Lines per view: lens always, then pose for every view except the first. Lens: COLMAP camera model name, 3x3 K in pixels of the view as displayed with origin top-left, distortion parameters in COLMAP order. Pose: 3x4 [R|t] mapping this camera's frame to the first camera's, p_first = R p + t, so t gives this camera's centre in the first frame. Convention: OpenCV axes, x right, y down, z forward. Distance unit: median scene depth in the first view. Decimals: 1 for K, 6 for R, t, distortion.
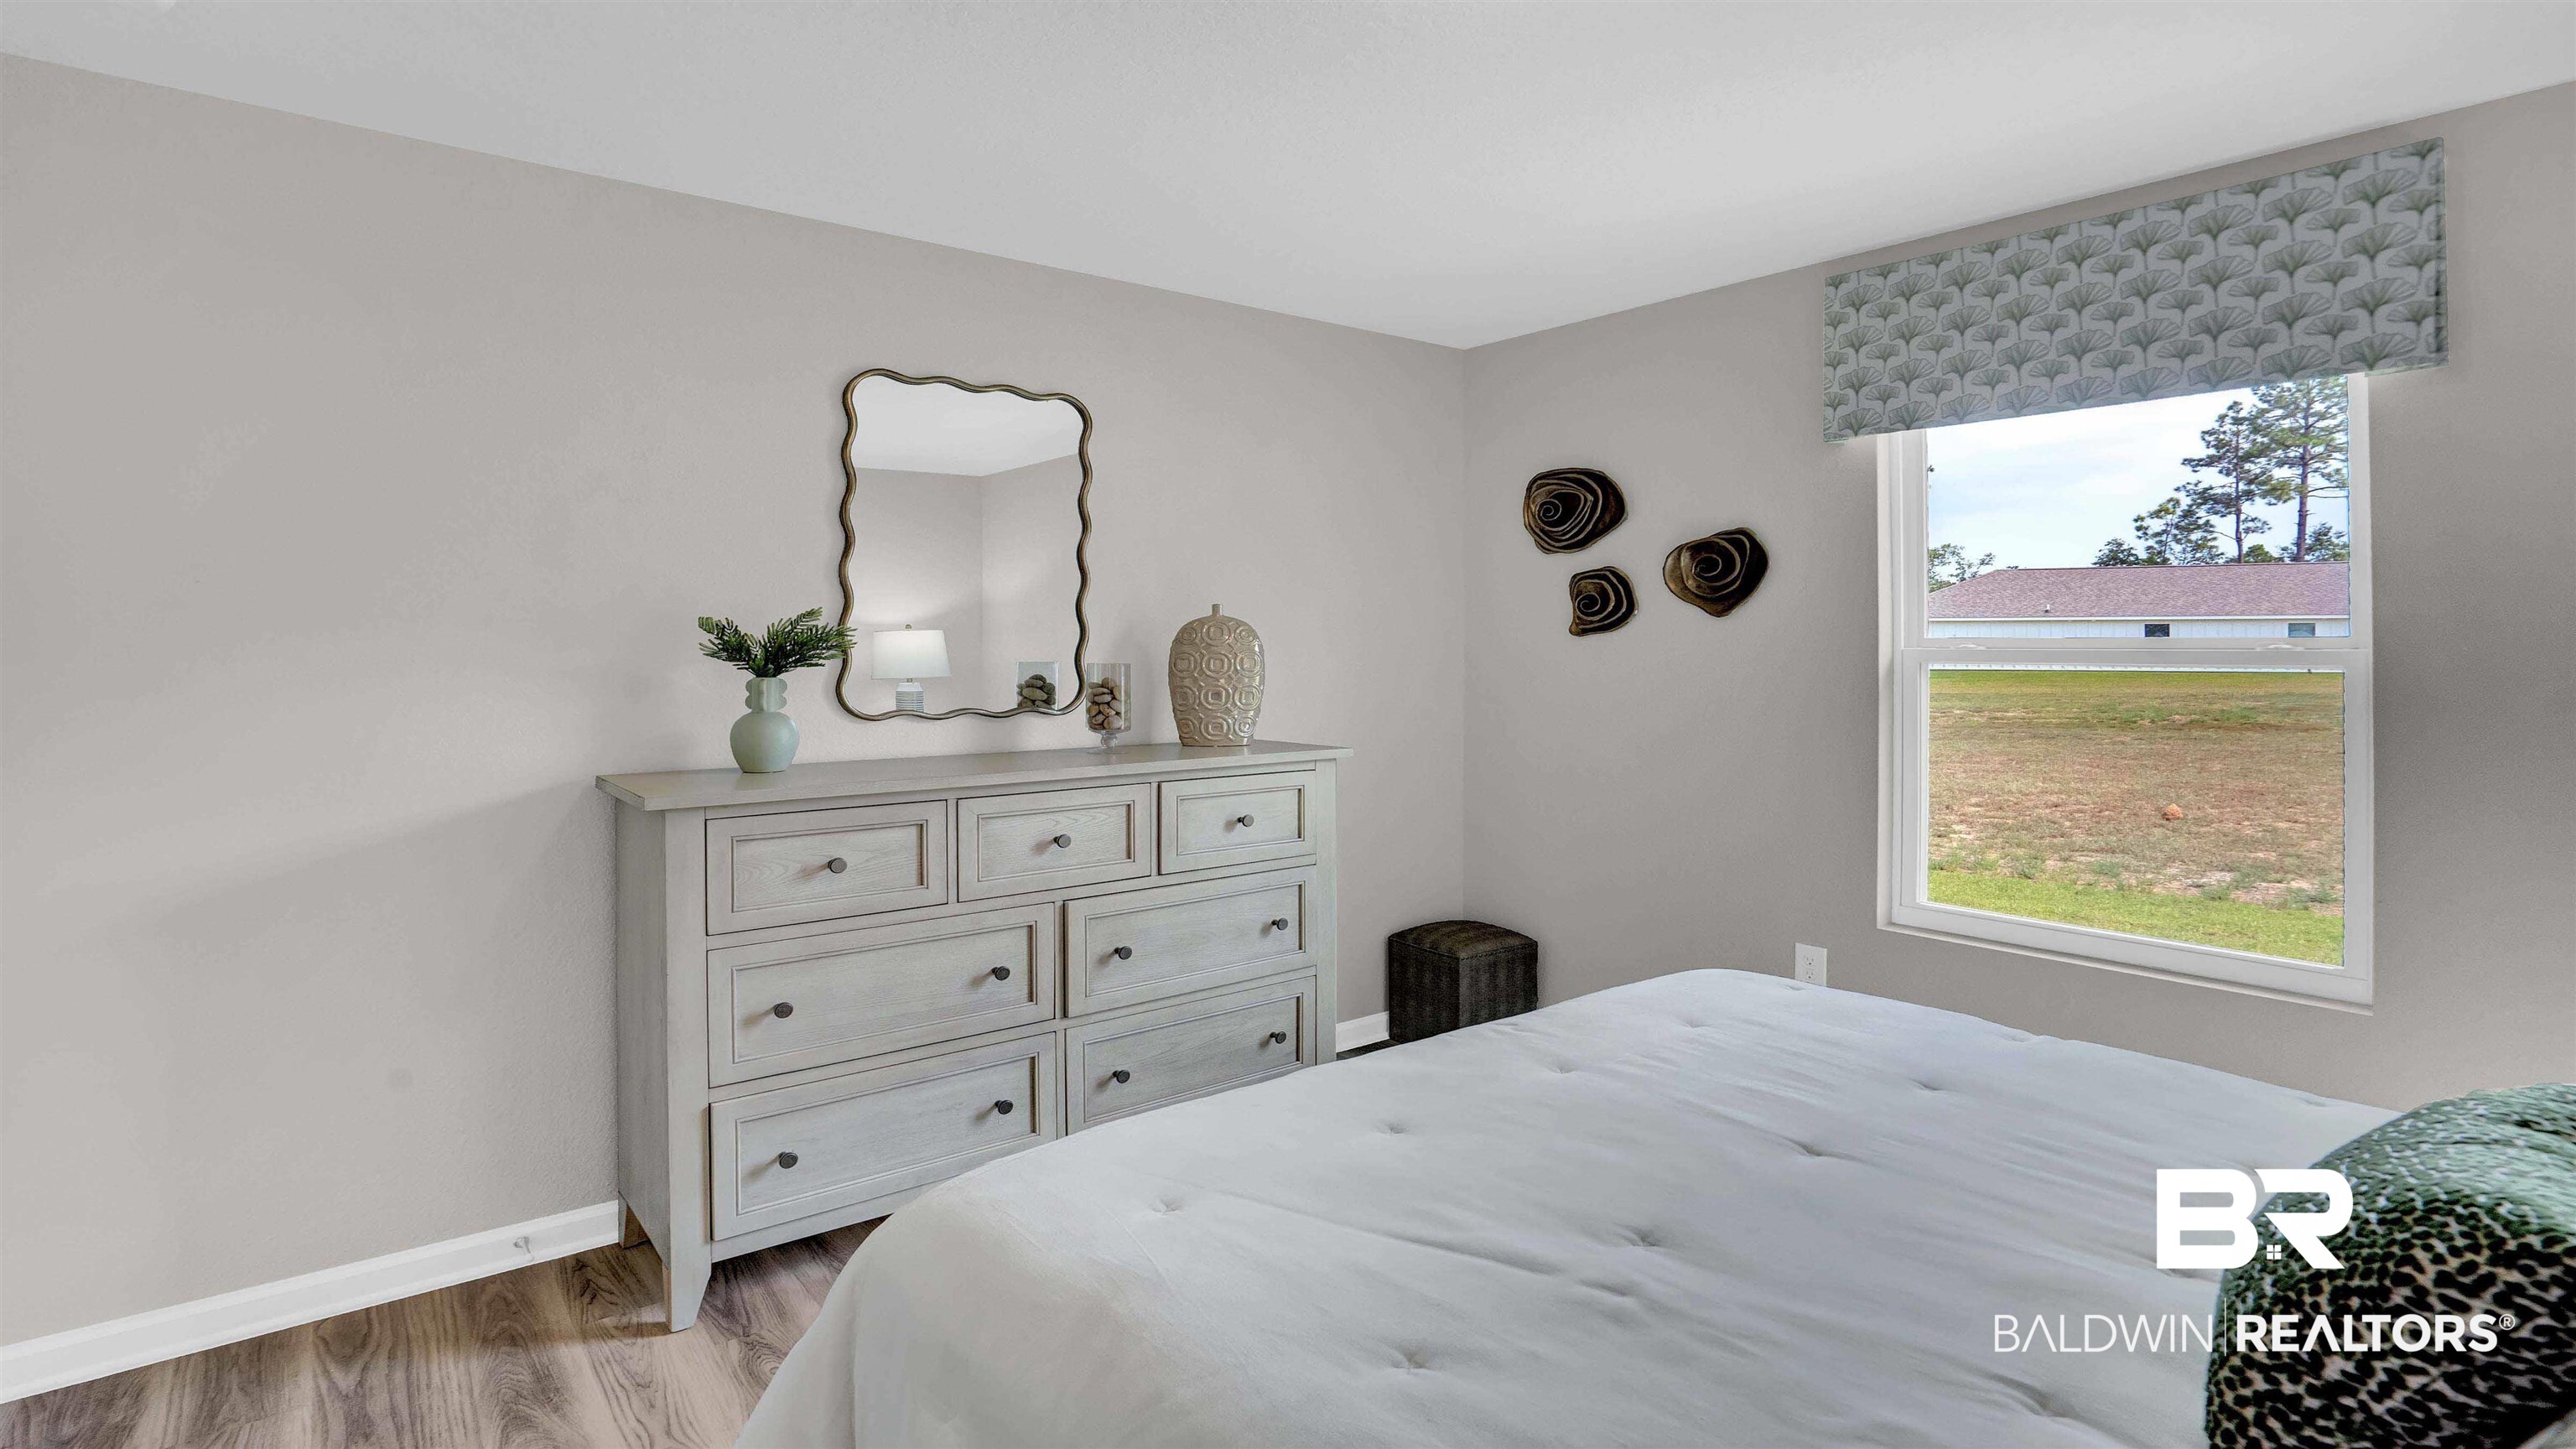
lens RADIAL K [[1303.8, 0, 1290.1], [0, 1303.8, 658.6], [0, 0, 1]] dist [-0.001165, -0.000053]
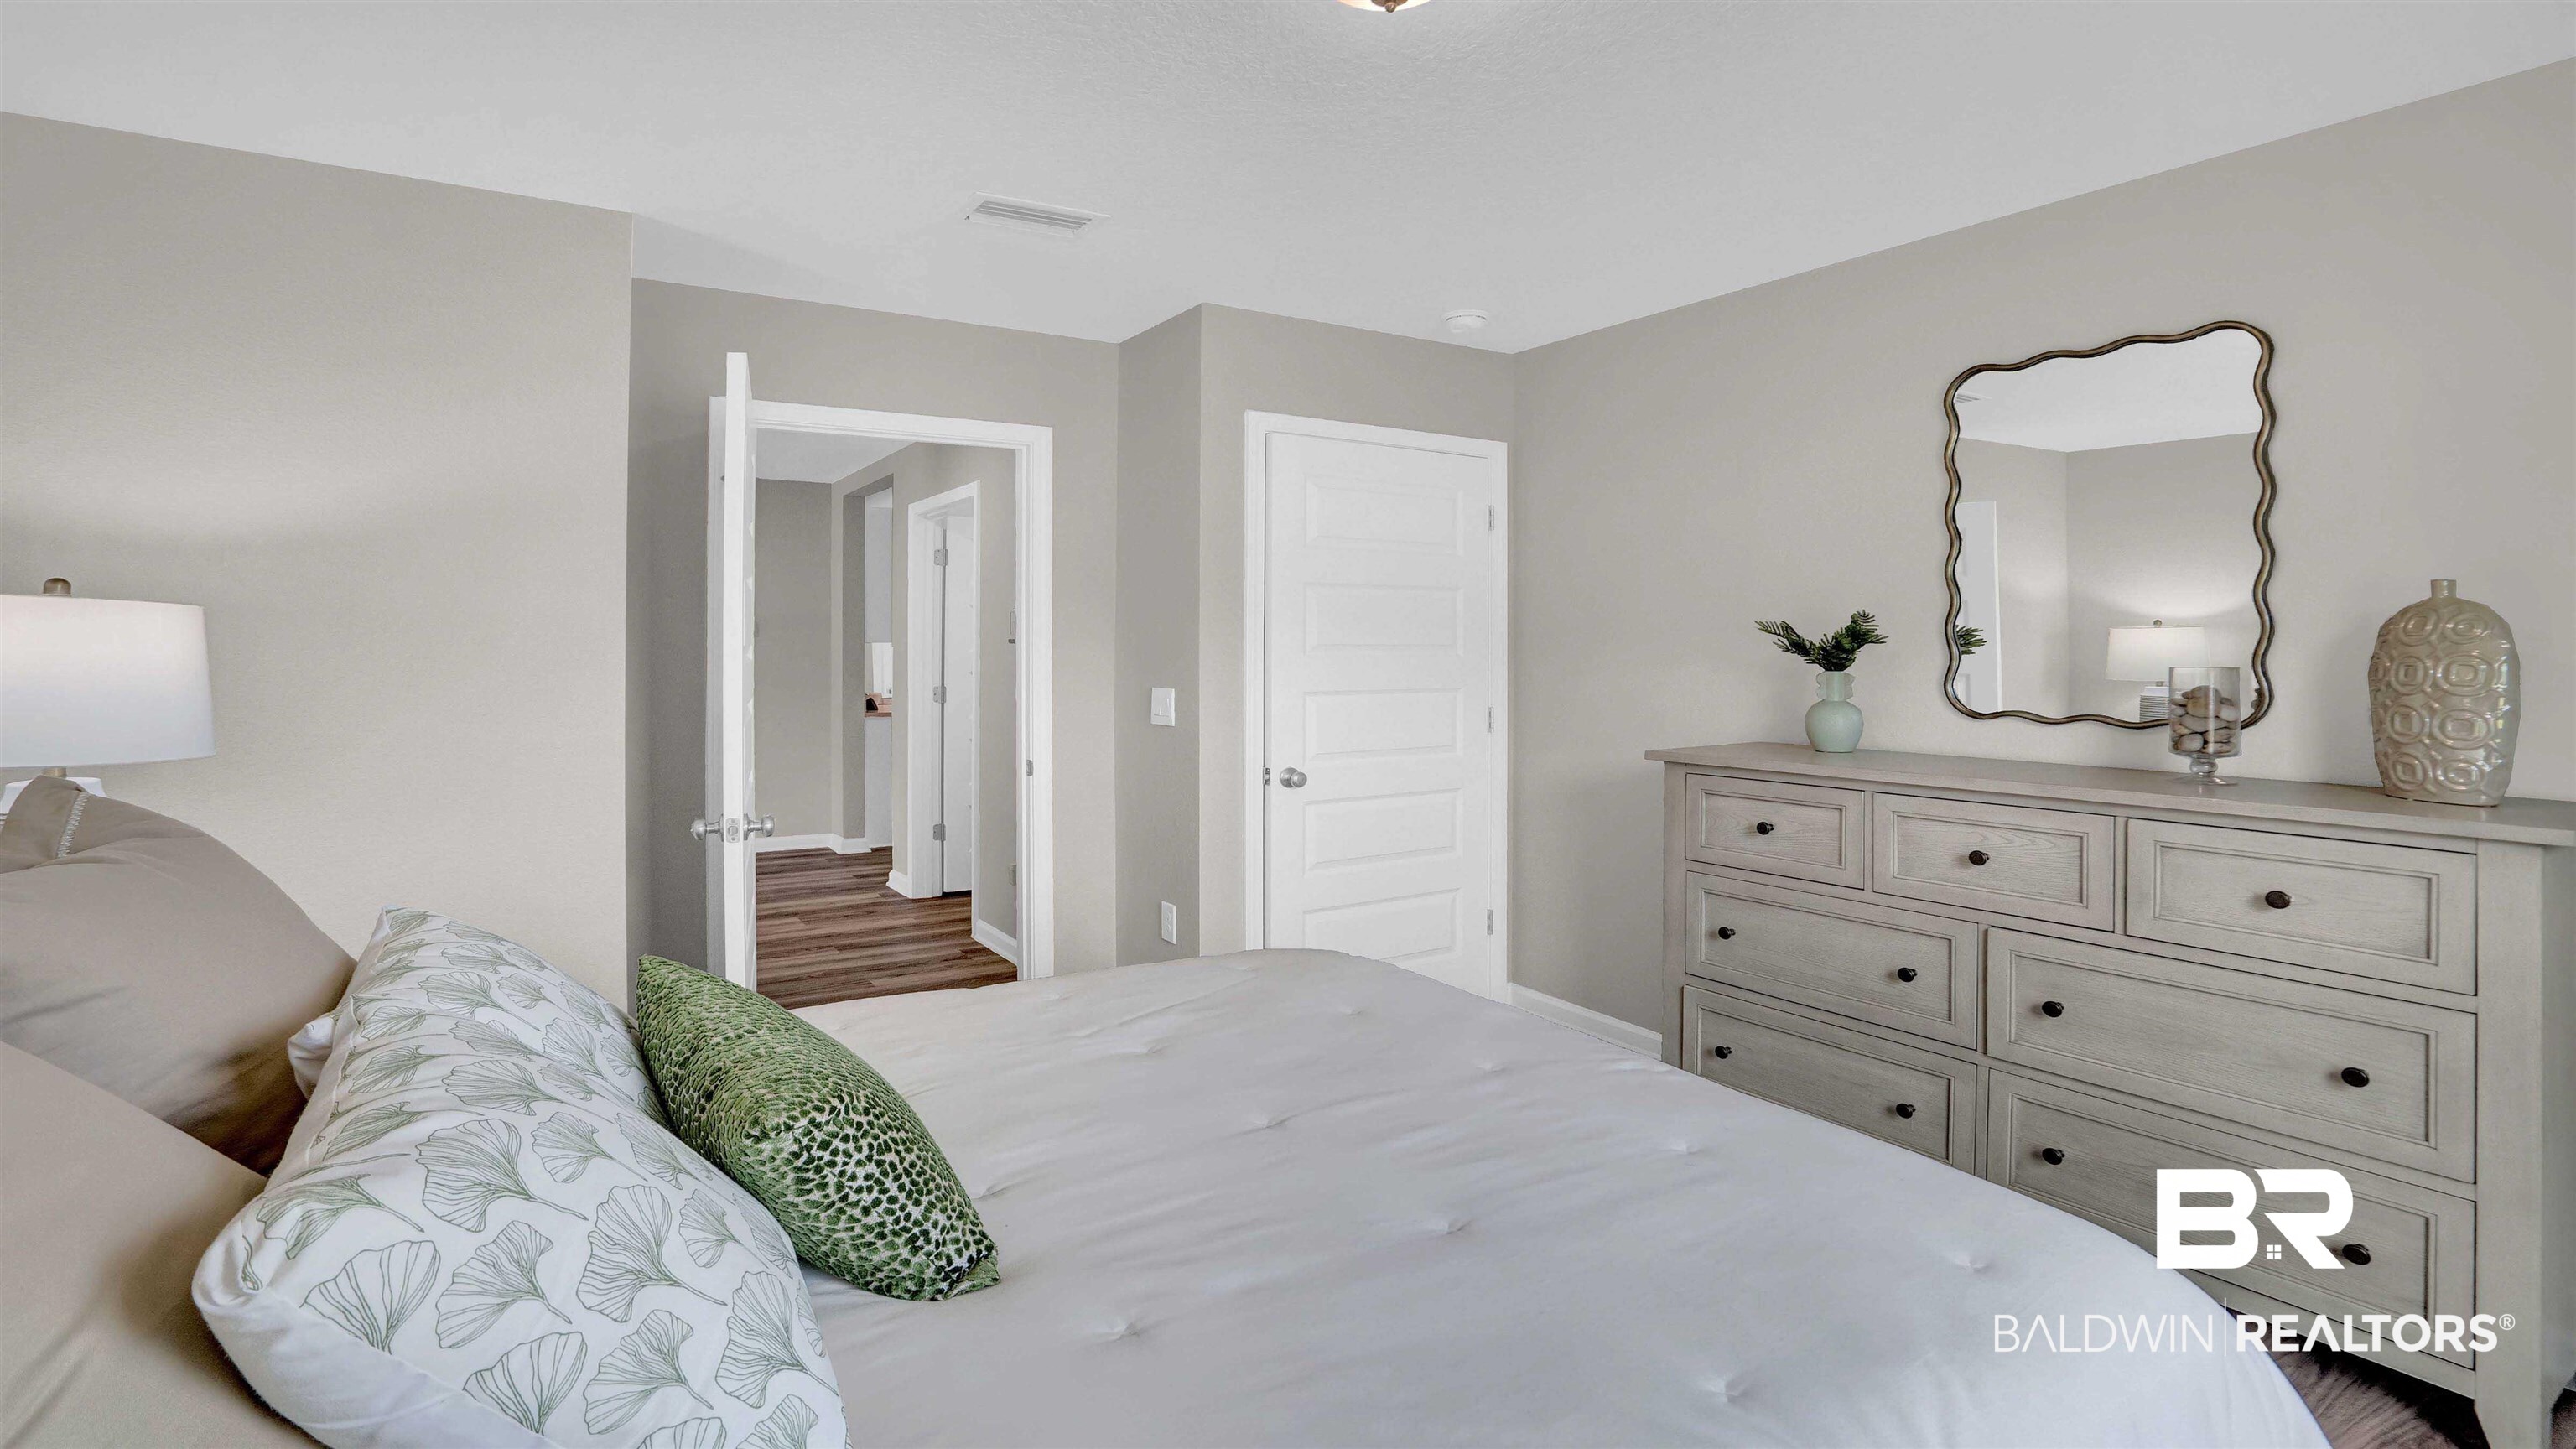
lens RADIAL K [[1261.3, 0, 1258.0], [0, 1261.3, 703.9], [0, 0, 1]] dist [-0.001059, -0.000072]
pose [[-0.105148, 0.047141, -0.993339, 0.727140], [-0.014035, 0.998706, 0.048881, -0.003873], [0.994358, 0.019081, -0.104350, 0.571379]]
